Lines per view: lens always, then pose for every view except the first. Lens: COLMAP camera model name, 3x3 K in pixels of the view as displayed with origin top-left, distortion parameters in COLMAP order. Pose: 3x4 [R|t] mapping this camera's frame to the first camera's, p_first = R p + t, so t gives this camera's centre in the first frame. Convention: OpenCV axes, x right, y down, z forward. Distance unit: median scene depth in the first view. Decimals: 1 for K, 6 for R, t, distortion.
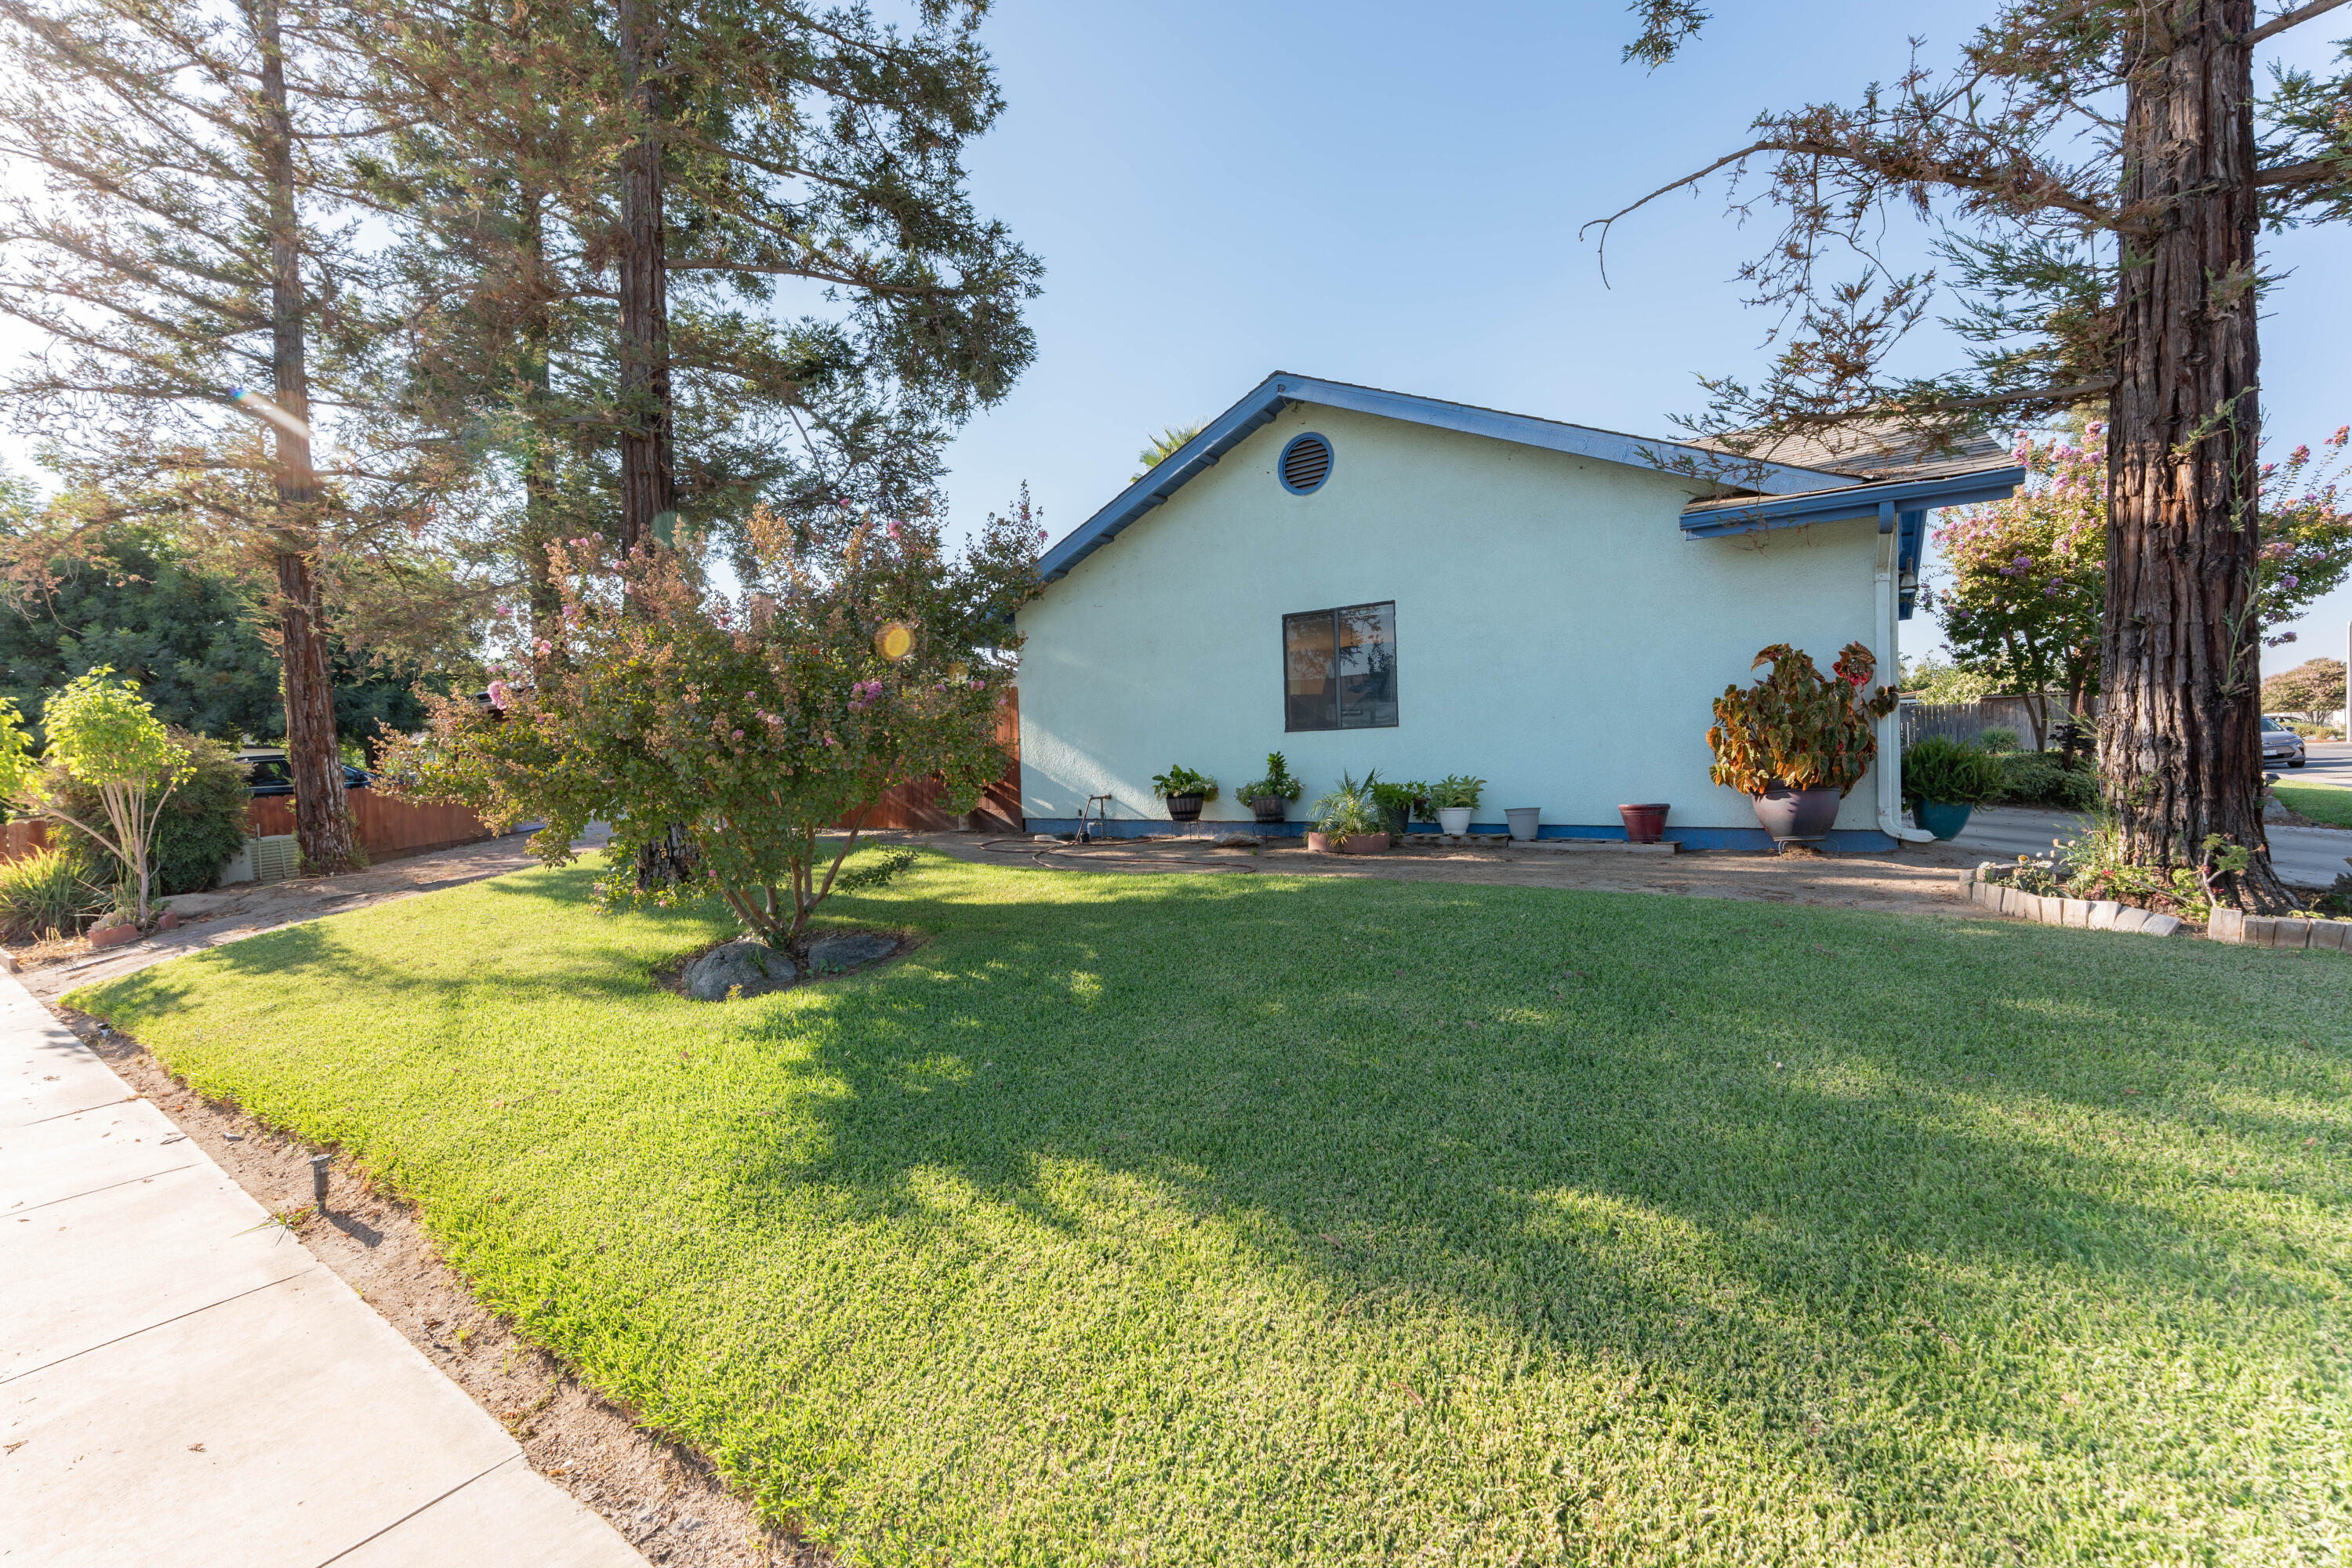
lens RADIAL K [[907.7, 0, 1176.0], [0, 907.7, 784.0], [0, 0, 1]] dist [0.000179, -0.000275]
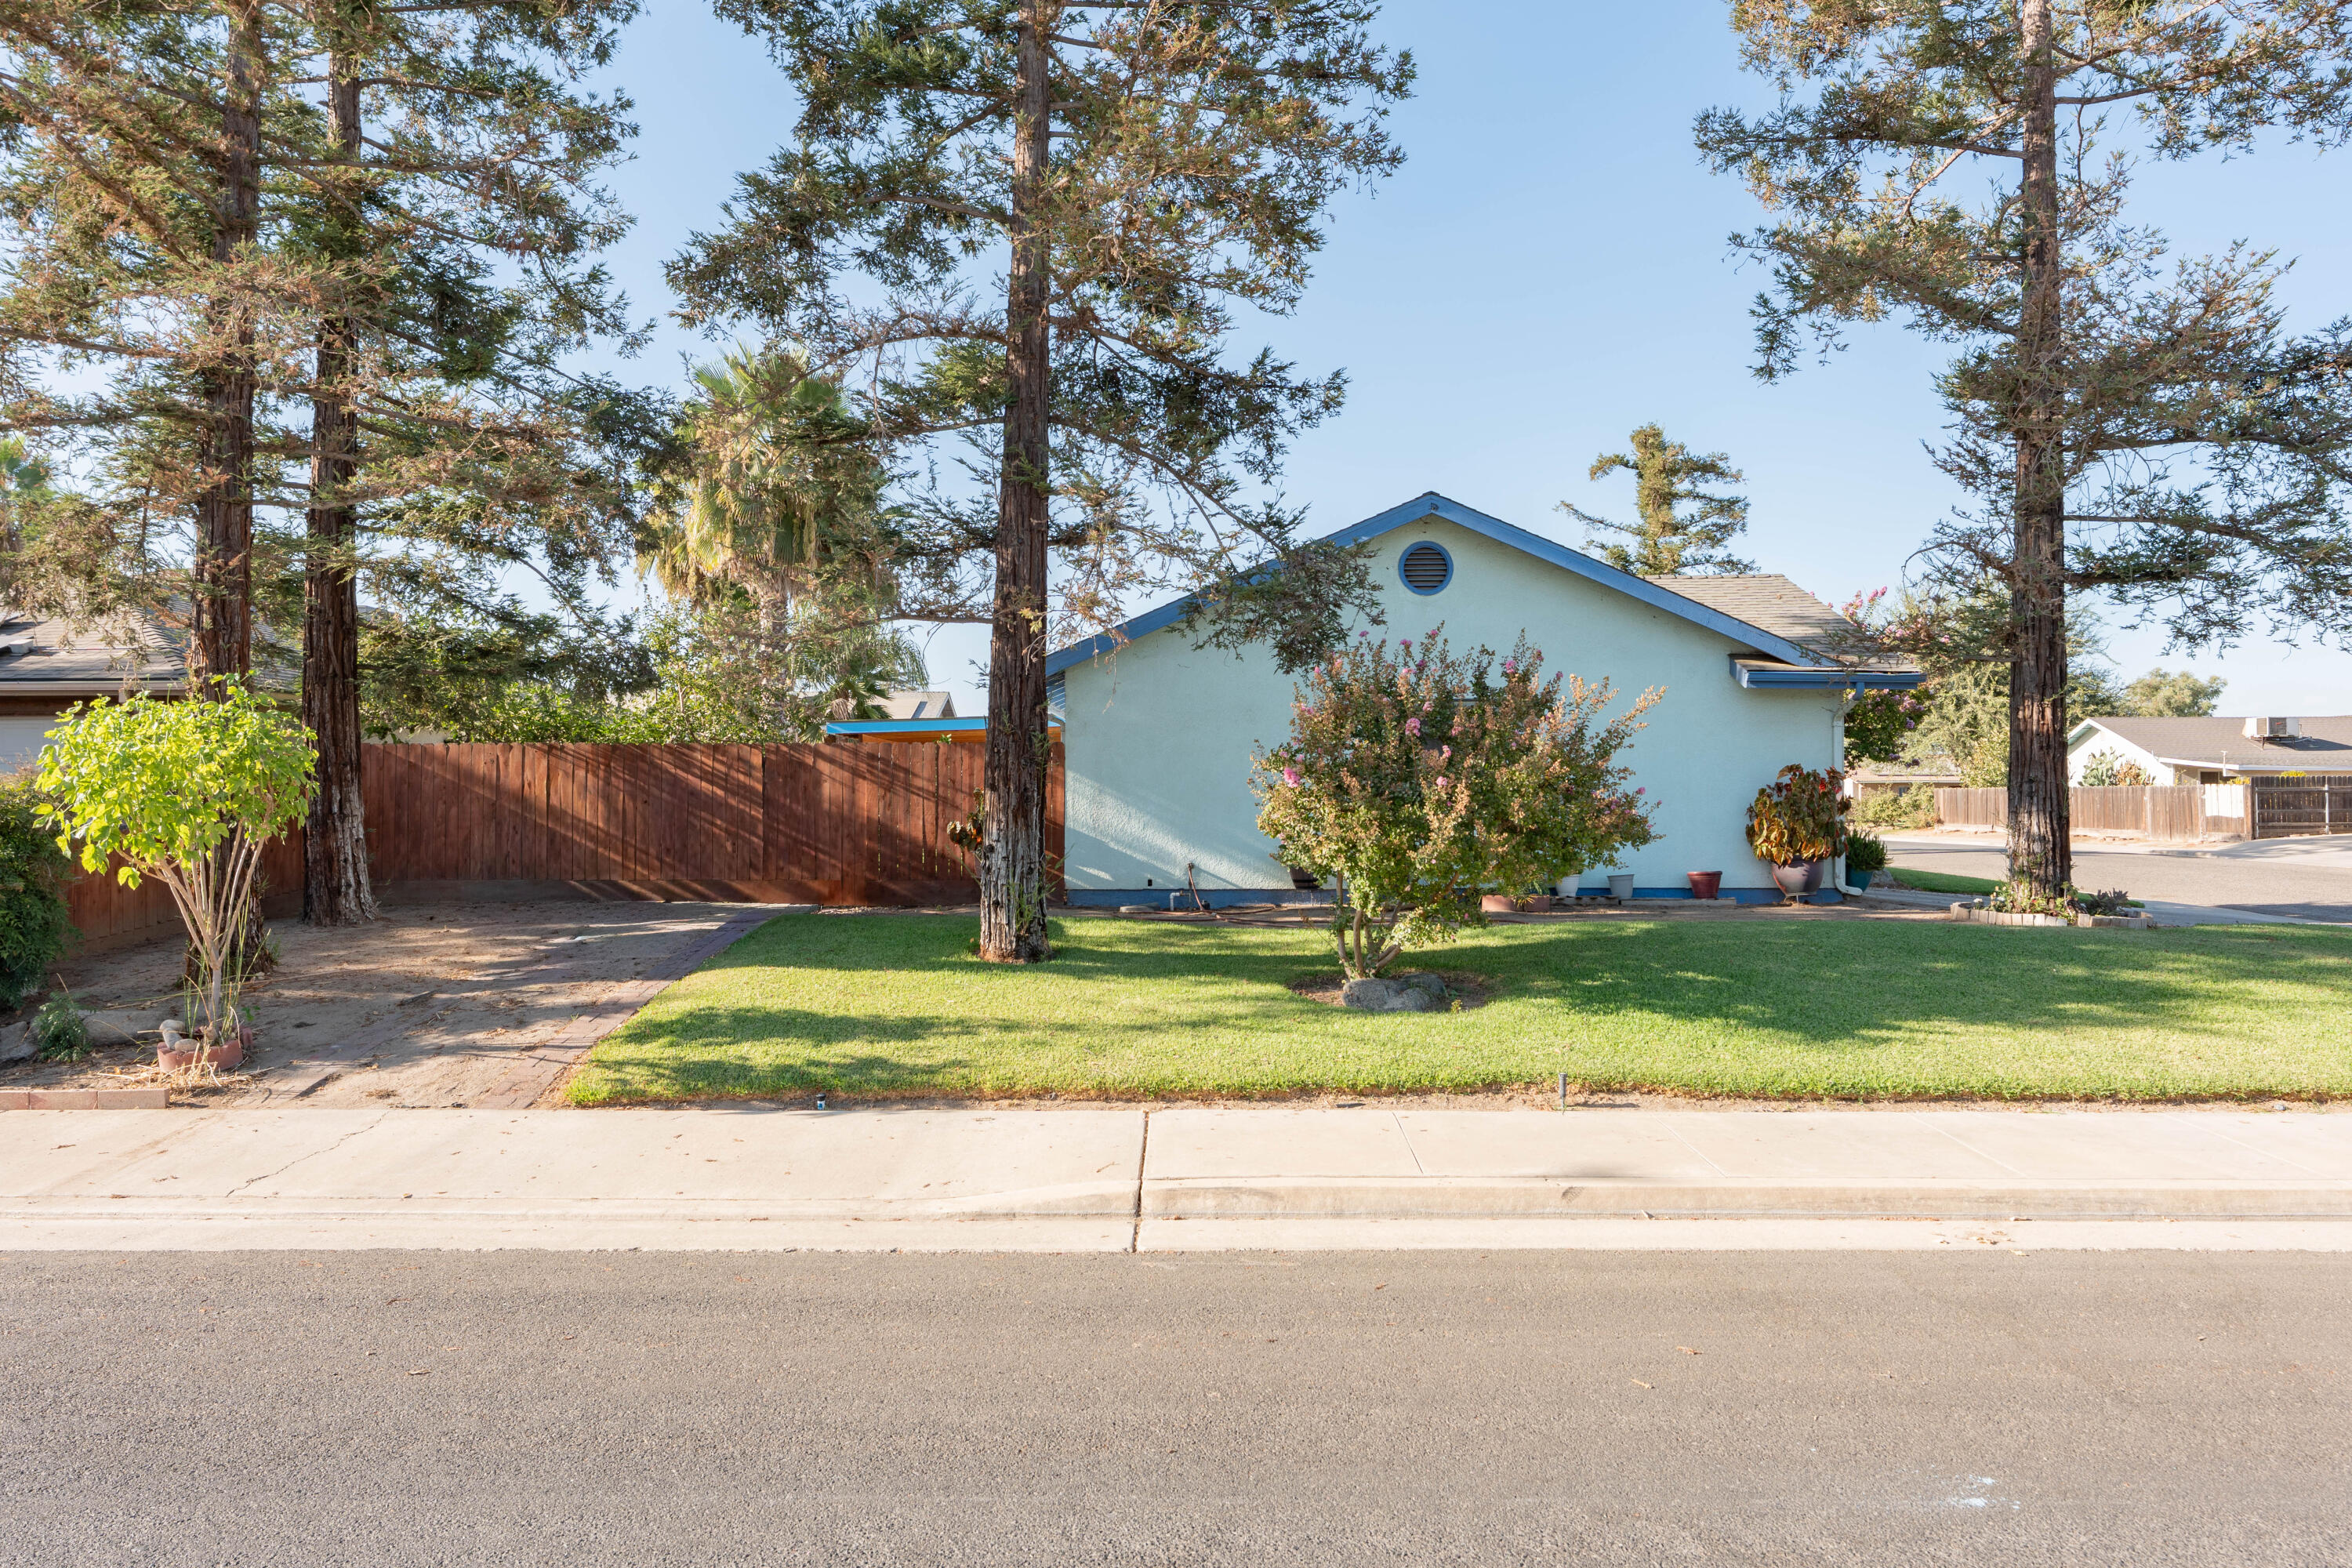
lens RADIAL K [[1439.0, 0, 1176.0], [0, 1439.0, 784.0], [0, 0, 1]] dist [0.001273, 0.000234]
pose [[0.840483, 0.035074, 0.540702, -1.405027], [-0.008734, 0.998650, -0.051204, 0.009267], [-0.541768, 0.038314, 0.839655, -0.413793]]
